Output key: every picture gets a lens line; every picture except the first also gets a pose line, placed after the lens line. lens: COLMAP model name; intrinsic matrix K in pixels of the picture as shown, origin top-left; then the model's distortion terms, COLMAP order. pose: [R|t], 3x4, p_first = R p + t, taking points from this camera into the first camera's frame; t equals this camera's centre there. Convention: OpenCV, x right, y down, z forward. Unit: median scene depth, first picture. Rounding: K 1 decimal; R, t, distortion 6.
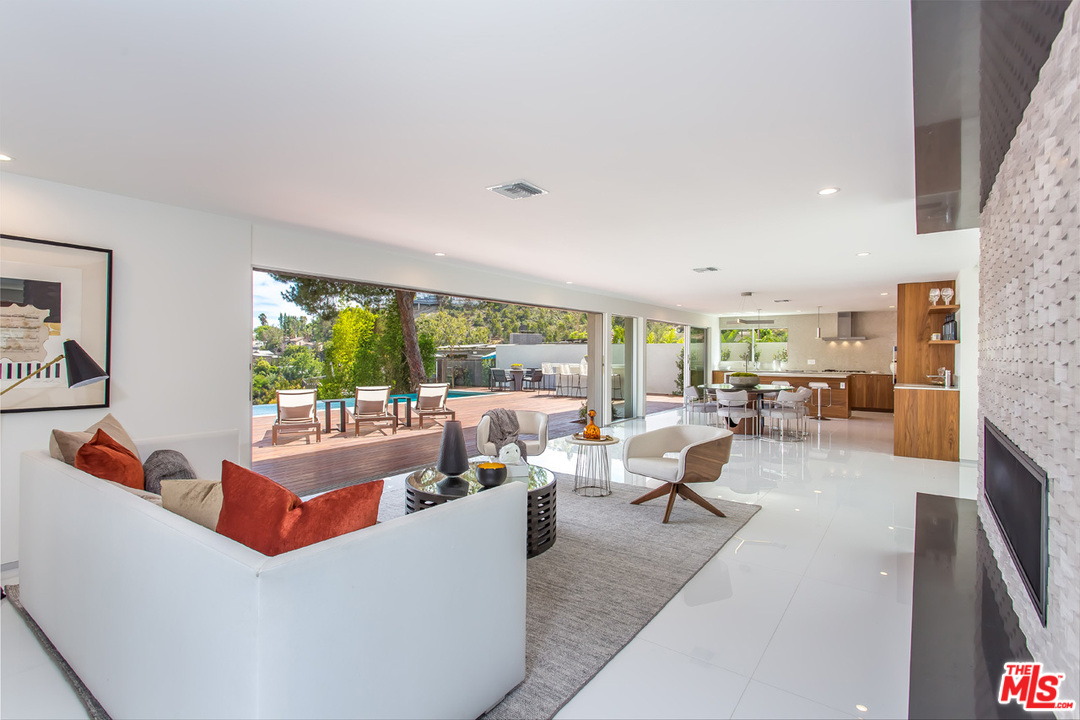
lens RADIAL K [[519.1, 0, 539.8], [0, 519.1, 356.5], [0, 0, 1]] dist [0.005350, 0.000180]
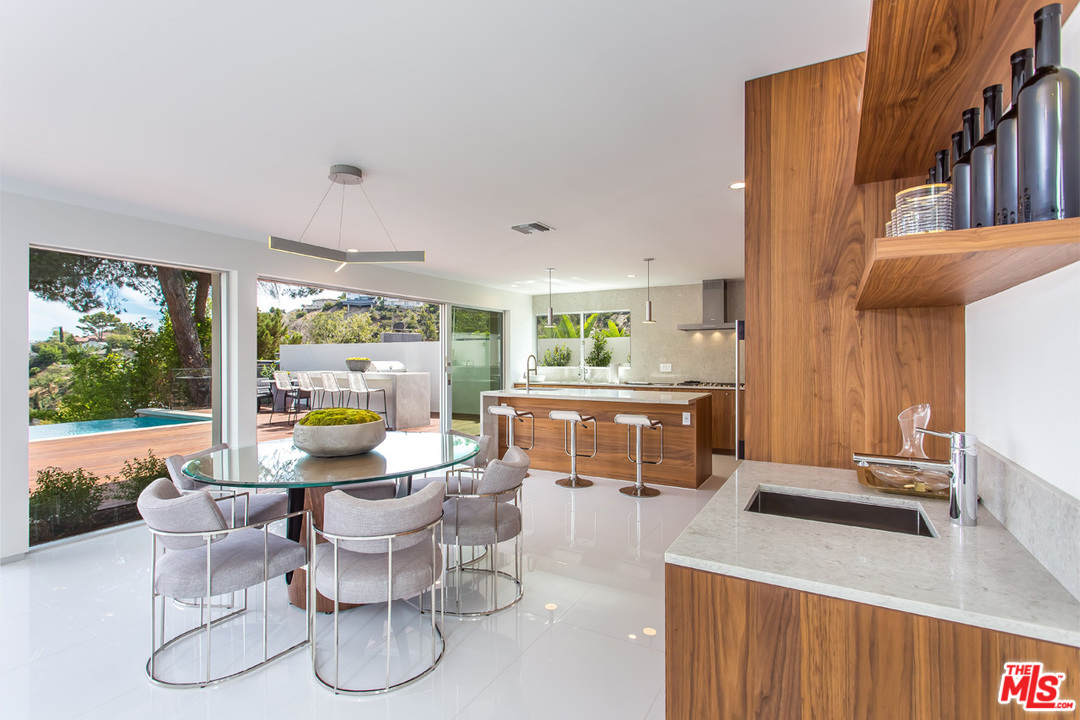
lens RADIAL K [[516.0, 0, 538.9], [0, 516.0, 357.4], [0, 0, 1]] dist [0.003500, 0.000100]
pose [[0.994713, -0.007018, 0.102451, 0.288460], [0.007364, 0.999968, -0.002998, -0.000416], [-0.102427, 0.003737, 0.994734, 0.389834]]
